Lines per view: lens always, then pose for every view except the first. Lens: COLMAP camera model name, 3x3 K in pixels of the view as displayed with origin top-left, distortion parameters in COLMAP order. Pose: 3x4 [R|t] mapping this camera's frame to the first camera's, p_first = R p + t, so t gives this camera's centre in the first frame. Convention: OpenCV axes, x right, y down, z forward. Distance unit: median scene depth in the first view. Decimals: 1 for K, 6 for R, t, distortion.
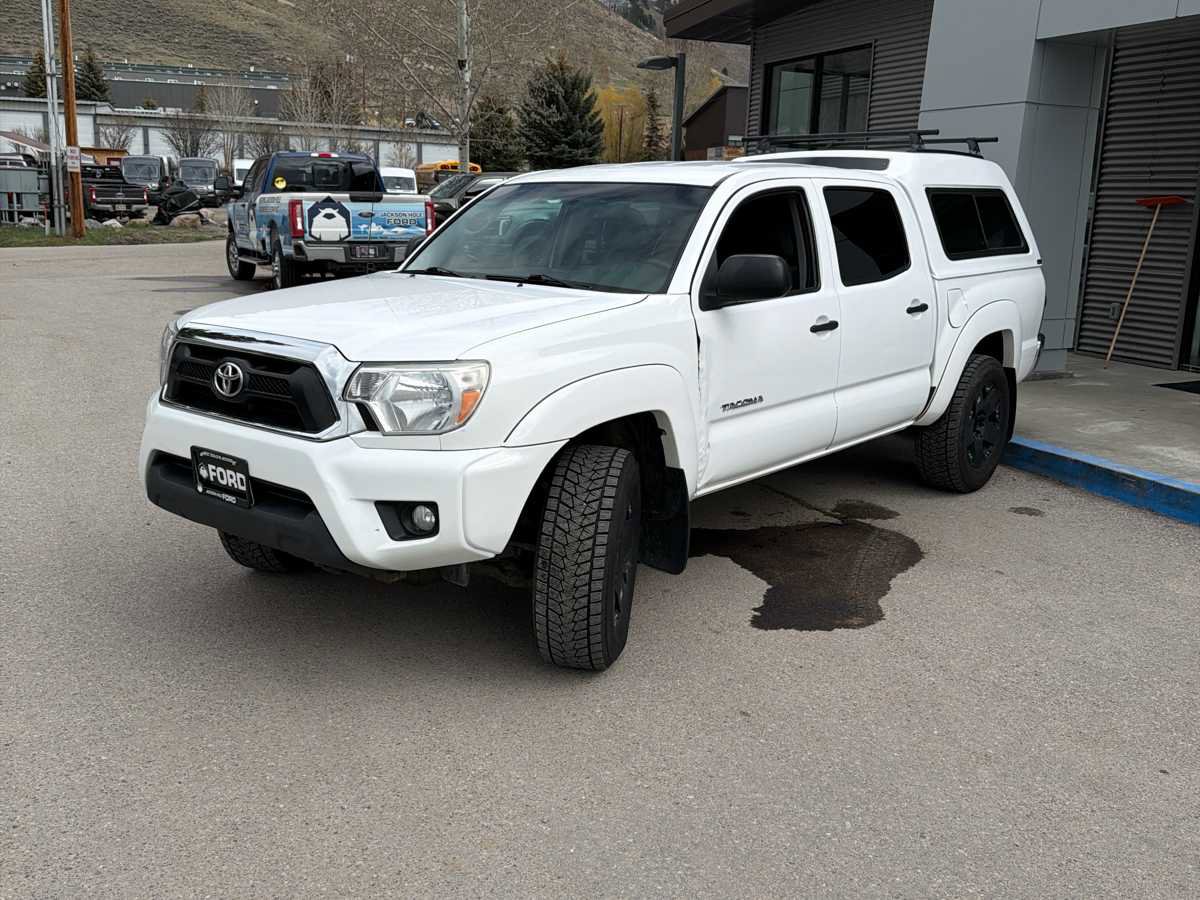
lens RADIAL K [[1105.3, 0, 597.0], [0, 1105.3, 464.6], [0, 0, 1]] dist [0.116338, -0.178788]
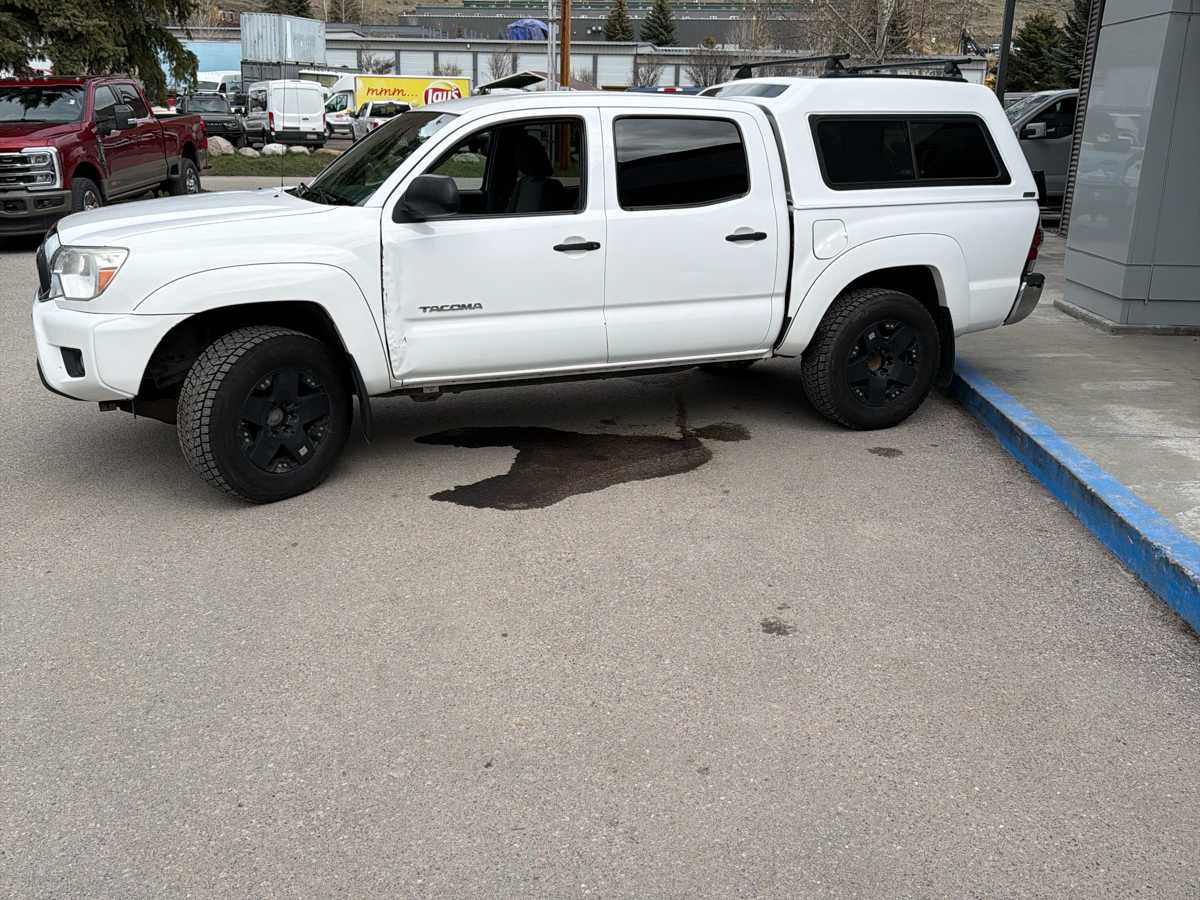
lens RADIAL K [[1087.8, 0, 599.6], [0, 1087.8, 487.2], [0, 0, 1]] dist [0.106206, -0.158627]
pose [[0.895155, 0.133260, -0.425371, 0.661485], [-0.099086, 0.989879, 0.101591, -0.000547], [0.434604, -0.048792, 0.899299, 0.024072]]
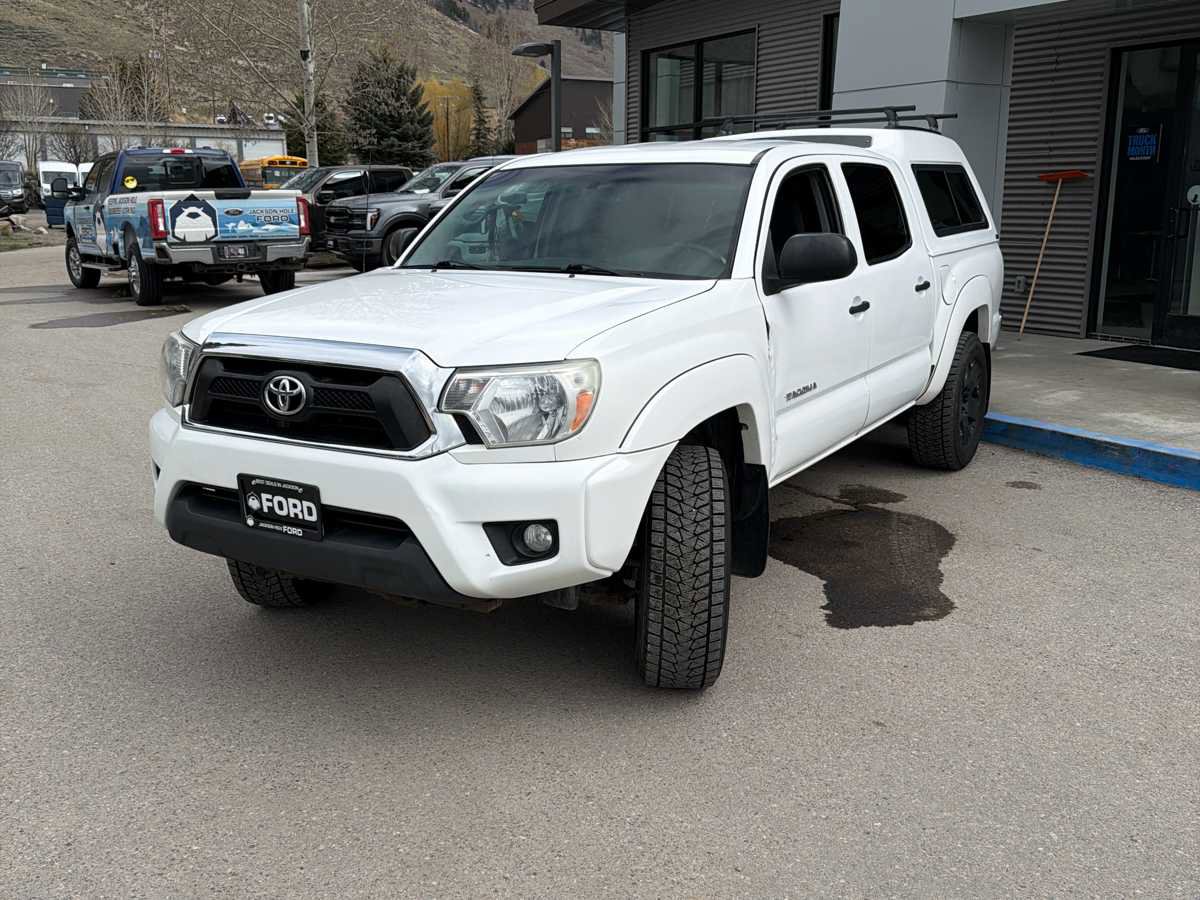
lens RADIAL K [[1113.8, 0, 600.0], [0, 1113.8, 450.0], [0, 0, 1]] dist [0.111565, -0.197334]
pose [[0.988226, -0.060000, 0.140747, -0.148963], [0.061031, 0.998131, -0.003016, -0.011023], [-0.140303, 0.011570, 0.990041, 0.066990]]
